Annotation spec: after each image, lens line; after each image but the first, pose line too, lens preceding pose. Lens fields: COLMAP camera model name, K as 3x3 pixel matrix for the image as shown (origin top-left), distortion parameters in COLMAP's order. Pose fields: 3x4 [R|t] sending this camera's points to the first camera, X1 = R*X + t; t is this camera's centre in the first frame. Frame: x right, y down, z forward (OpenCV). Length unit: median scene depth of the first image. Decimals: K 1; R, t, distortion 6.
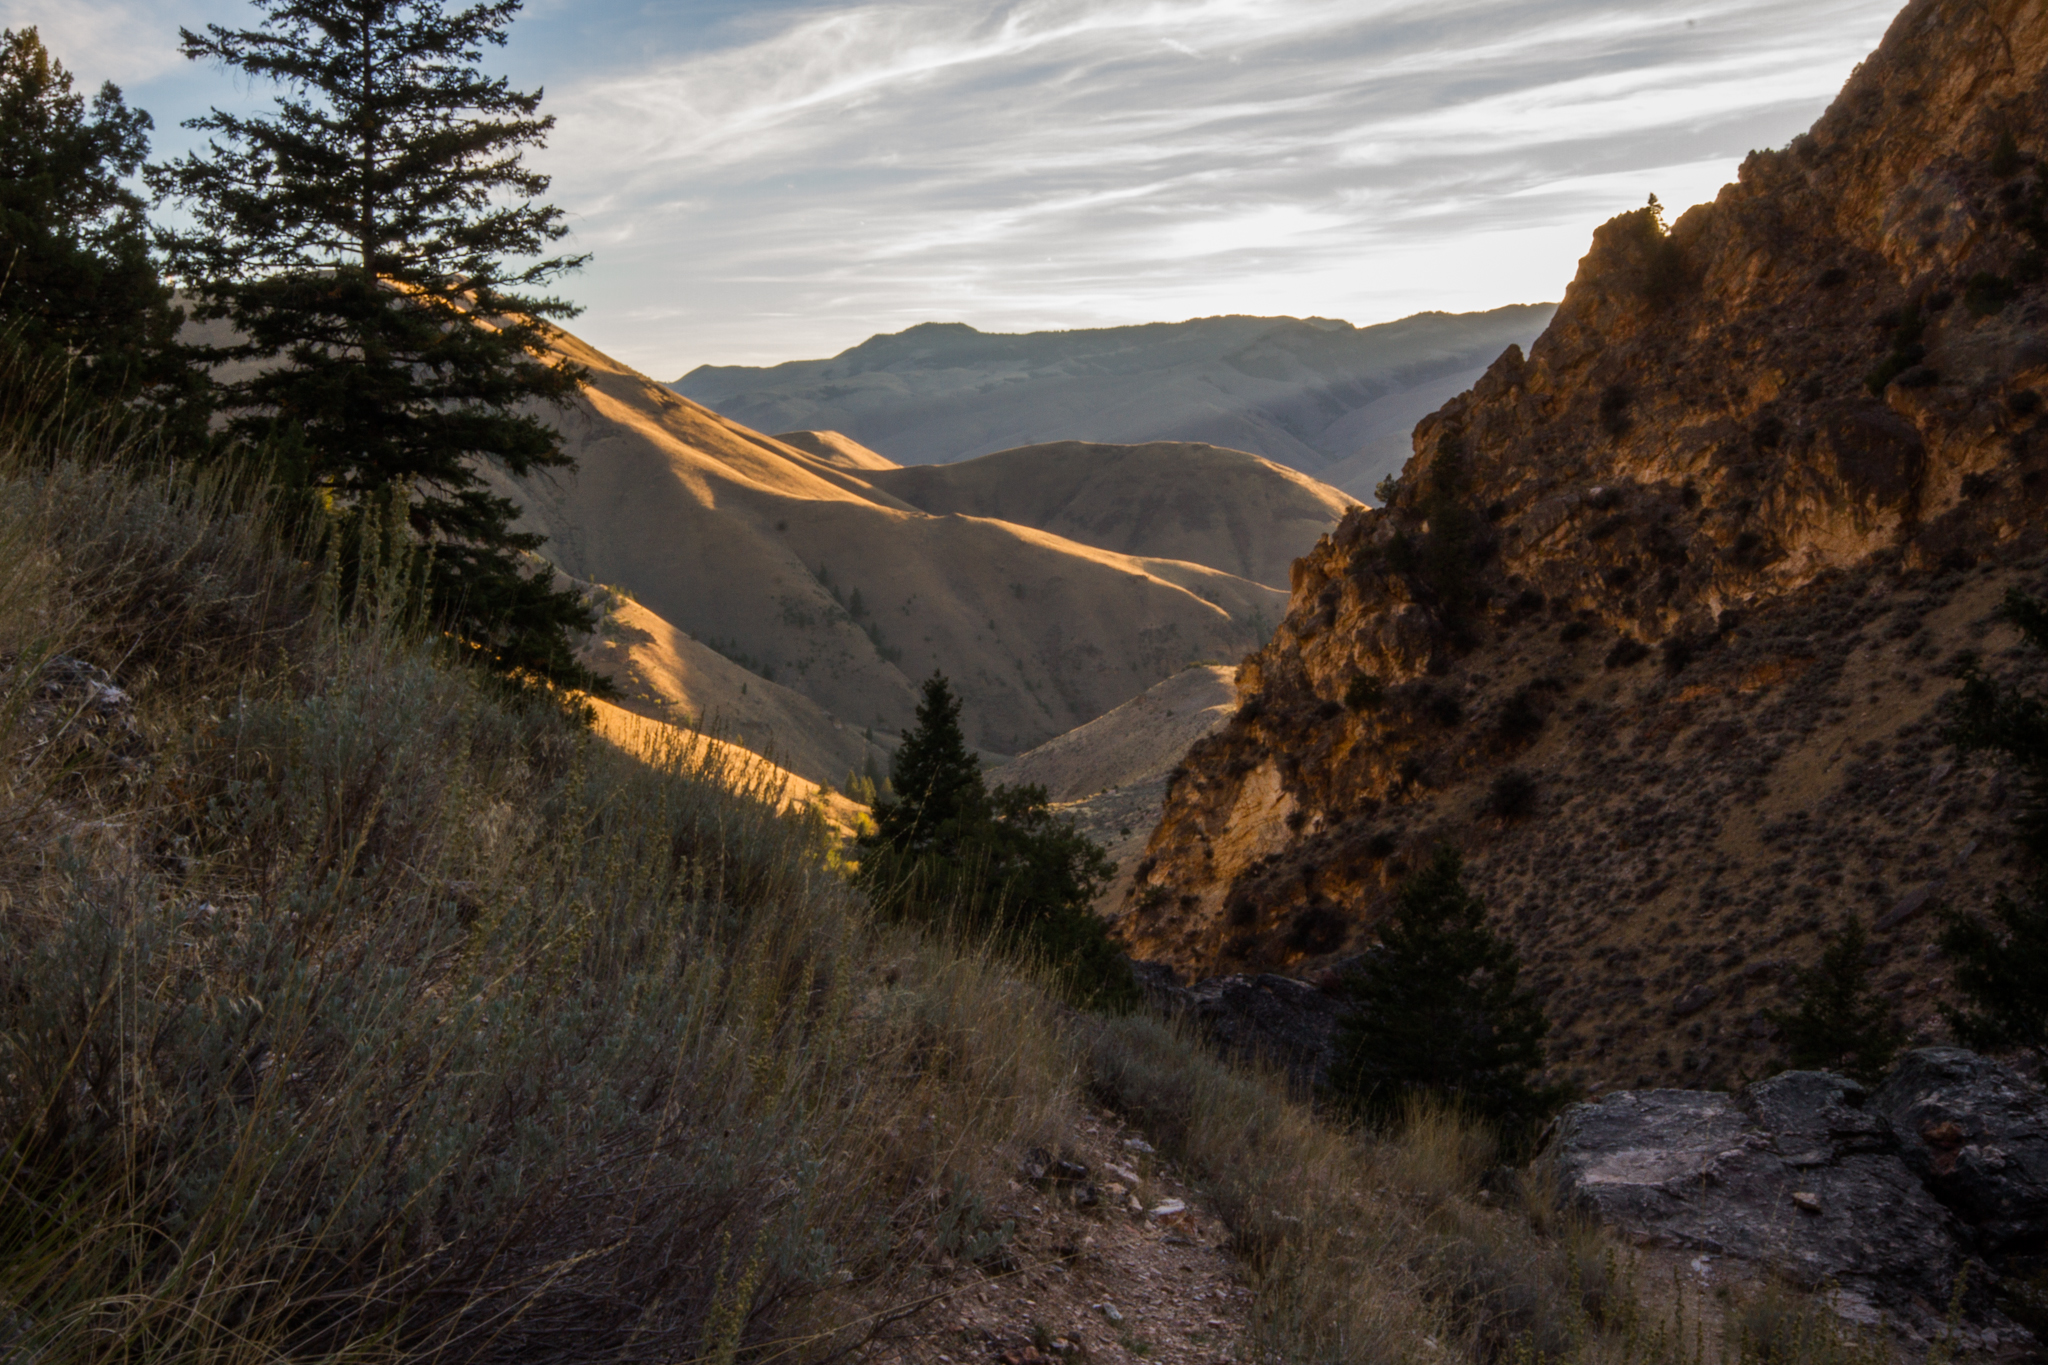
lens RADIAL K [[1897.6, 0, 1024.6], [0, 1897.6, 661.1], [0, 0, 1]] dist [0.047571, 0.000000]
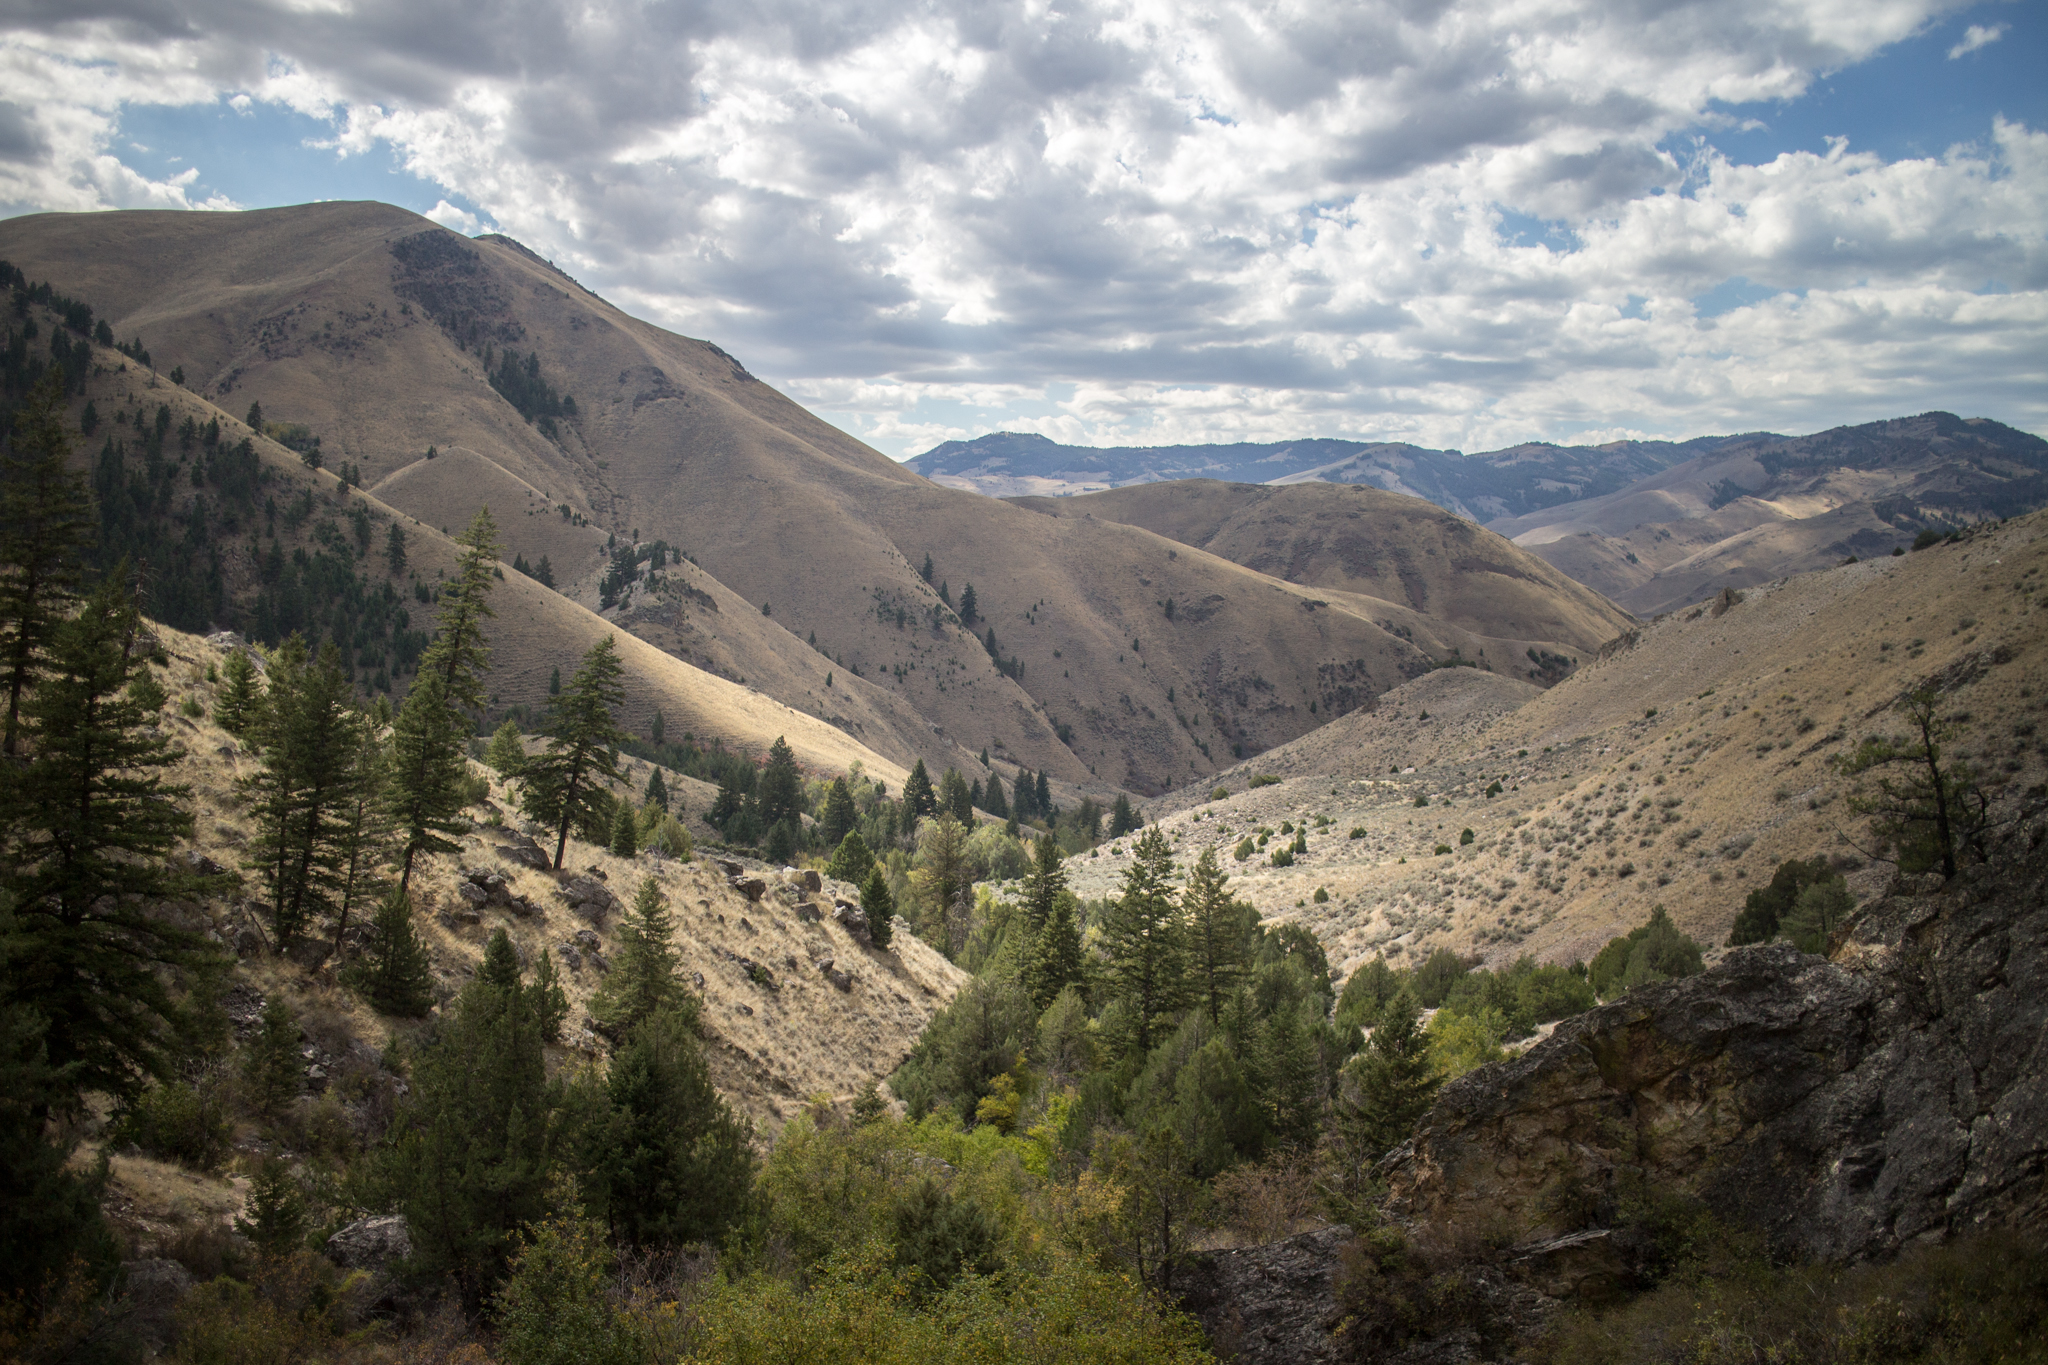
lens RADIAL K [[2086.0, 0, 1021.9], [0, 2086.0, 677.5], [0, 0, 1]] dist [-0.018761, 0.000000]
pose [[0.998045, 0.045779, -0.042552, -0.204002], [-0.047691, 0.997845, -0.045067, 0.267610], [0.040397, 0.047009, 0.998077, 0.988731]]
